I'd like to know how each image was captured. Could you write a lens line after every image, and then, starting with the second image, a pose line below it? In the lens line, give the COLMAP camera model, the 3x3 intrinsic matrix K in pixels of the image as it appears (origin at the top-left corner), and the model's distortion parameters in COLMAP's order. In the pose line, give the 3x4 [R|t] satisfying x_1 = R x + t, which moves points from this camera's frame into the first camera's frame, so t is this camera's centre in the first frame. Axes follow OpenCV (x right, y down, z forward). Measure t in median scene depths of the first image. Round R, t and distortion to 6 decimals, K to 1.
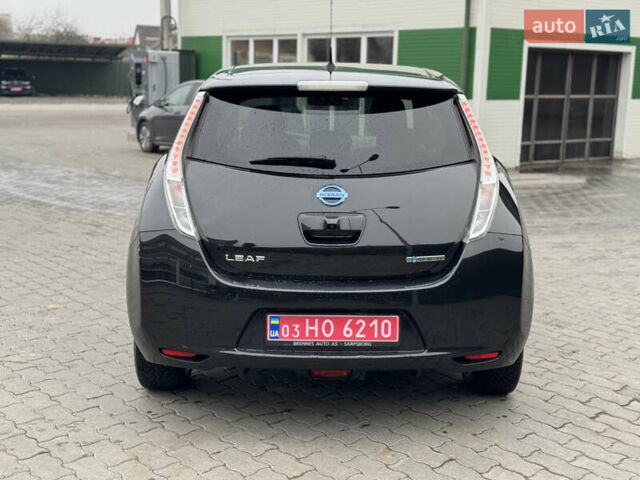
lens RADIAL K [[899.3, 0, 320.0], [0, 899.3, 240.0], [0, 0, 1]] dist [0.122006, 0.003082]
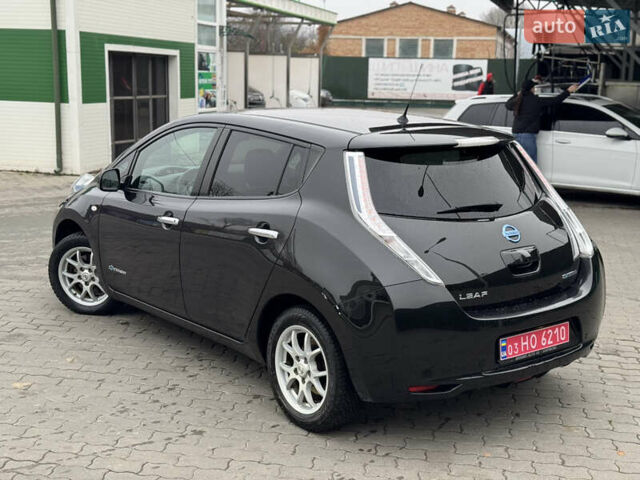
lens RADIAL K [[899.3, 0, 320.0], [0, 899.3, 240.0], [0, 0, 1]] dist [0.122006, 0.003082]
pose [[0.786794, -0.119845, 0.605468, -0.947290], [0.106548, 0.992613, 0.058018, -0.141578], [-0.607949, 0.018863, 0.793752, 0.185957]]
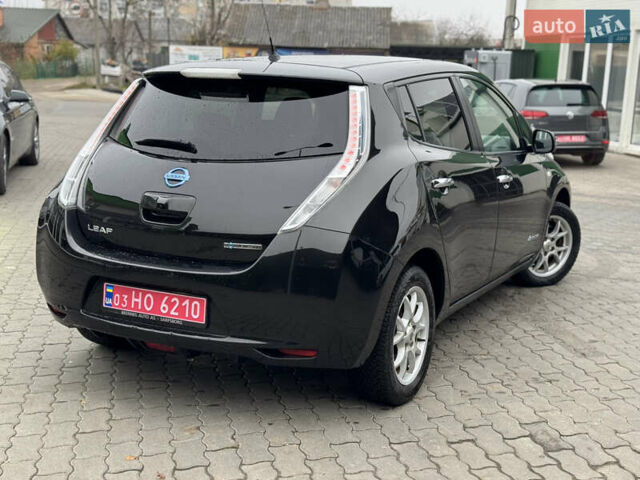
lens RADIAL K [[899.3, 0, 320.0], [0, 899.3, 240.0], [0, 0, 1]] dist [0.122006, 0.003082]
pose [[0.890055, 0.094502, -0.445951, 0.642801], [-0.095899, 0.995200, 0.019494, -0.013734], [0.445653, 0.025415, 0.894845, 0.141737]]
